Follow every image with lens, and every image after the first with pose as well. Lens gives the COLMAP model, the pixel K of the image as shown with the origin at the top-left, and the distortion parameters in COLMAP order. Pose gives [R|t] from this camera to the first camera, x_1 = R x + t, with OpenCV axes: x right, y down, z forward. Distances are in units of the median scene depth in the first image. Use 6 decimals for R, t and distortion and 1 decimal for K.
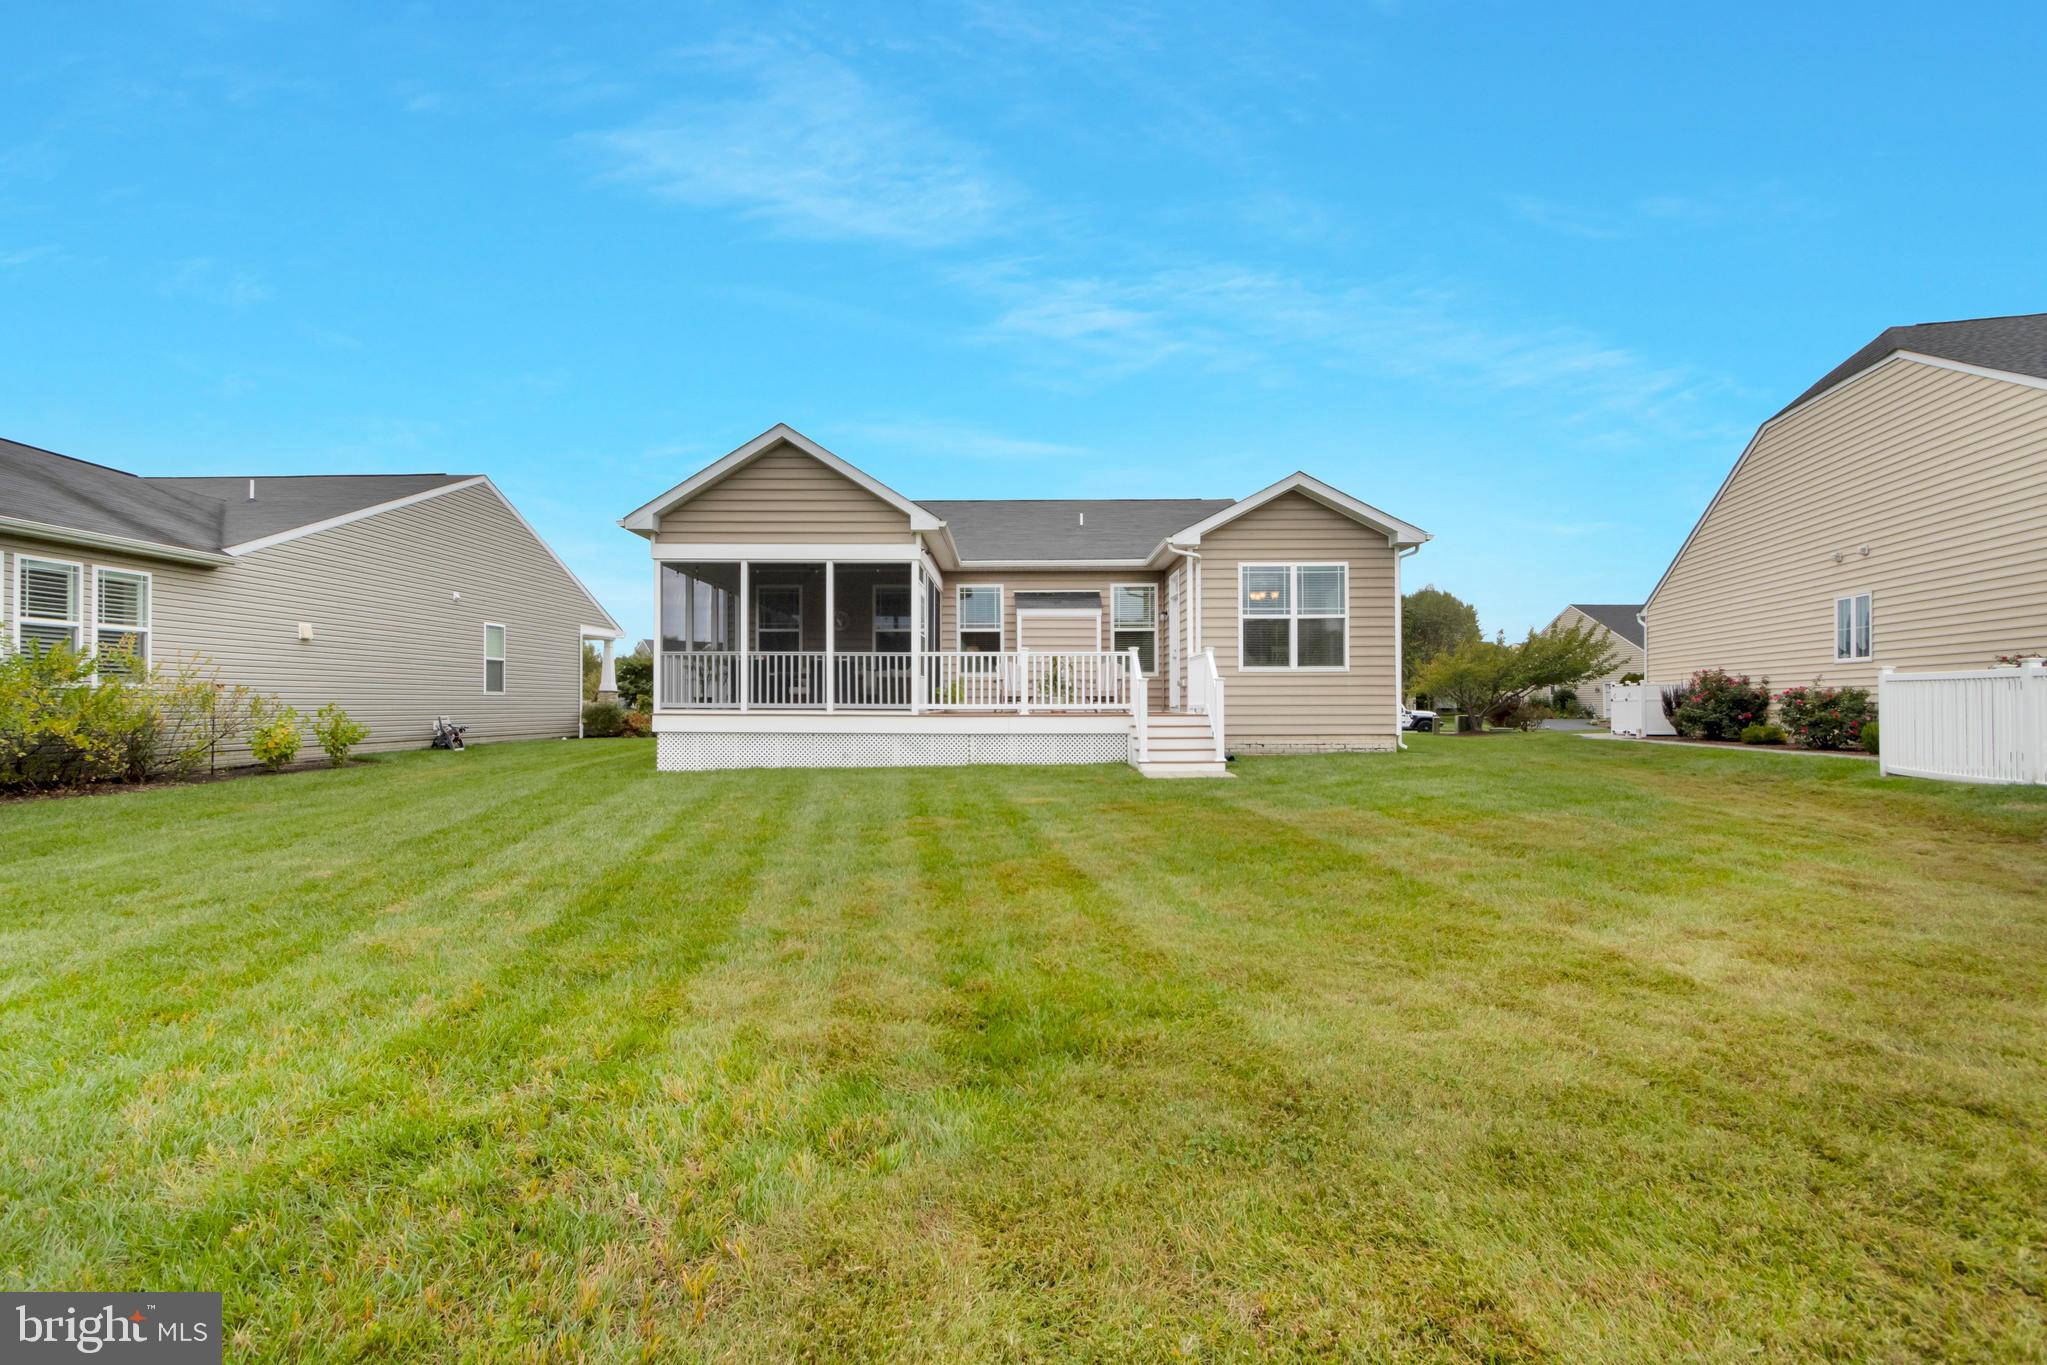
lens RADIAL K [[941.5, 0, 1023.5], [0, 941.5, 682.5], [0, 0, 1]] dist [0.013349, 0.000060]
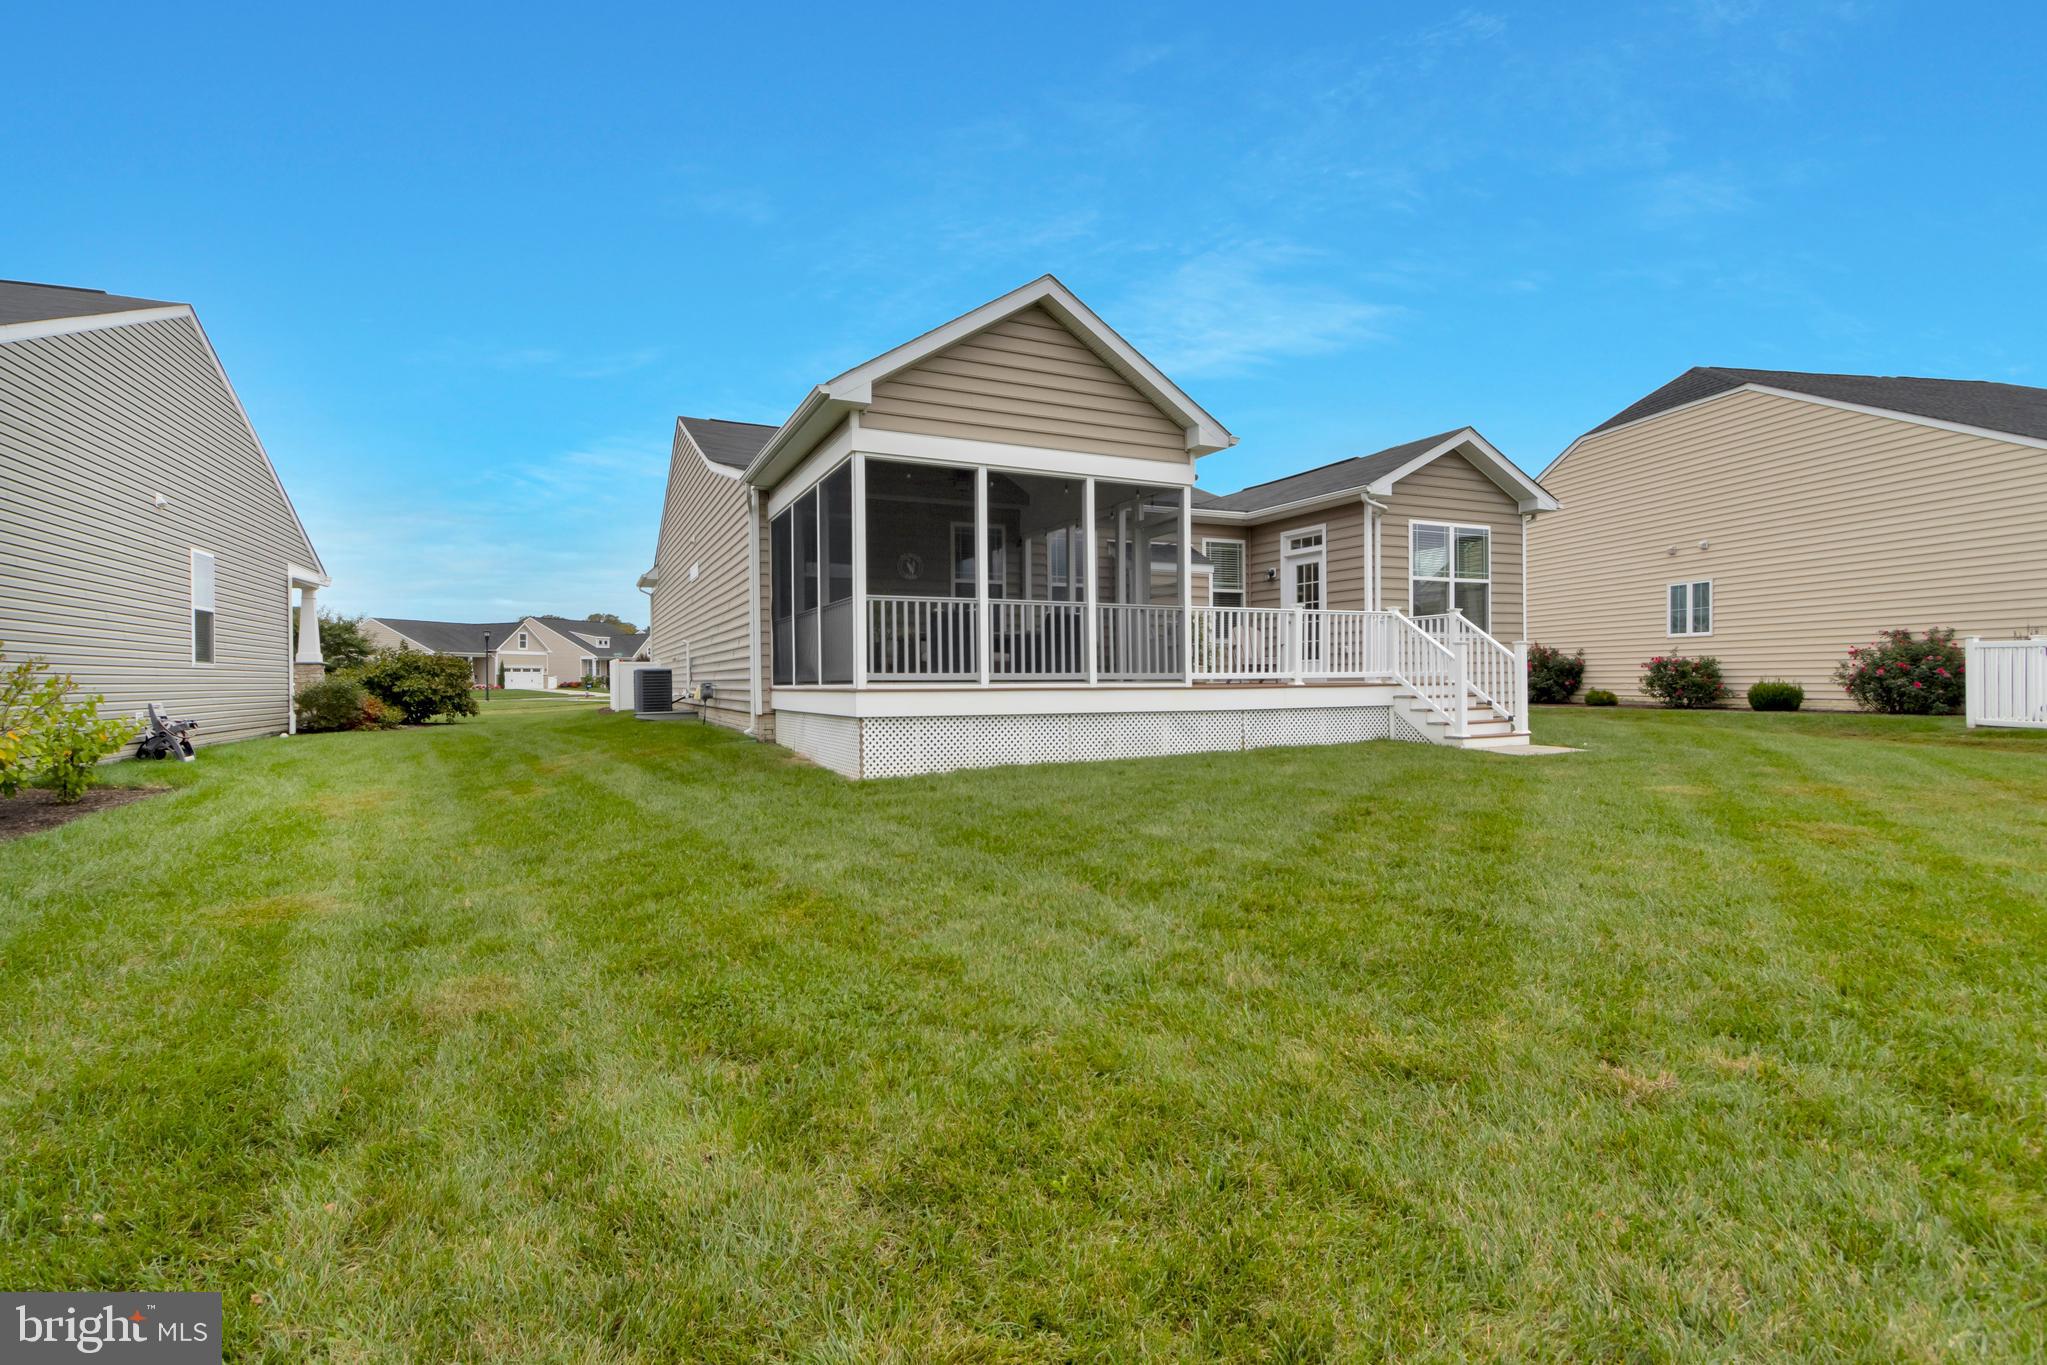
lens RADIAL K [[926.1, 0, 1014.6], [0, 926.1, 671.0], [0, 0, 1]] dist [0.010429, -0.000123]
pose [[0.904885, -0.003989, 0.425638, -0.514494], [-0.001420, 0.999922, 0.012390, 0.010984], [-0.425654, -0.011816, 0.904809, 0.341344]]
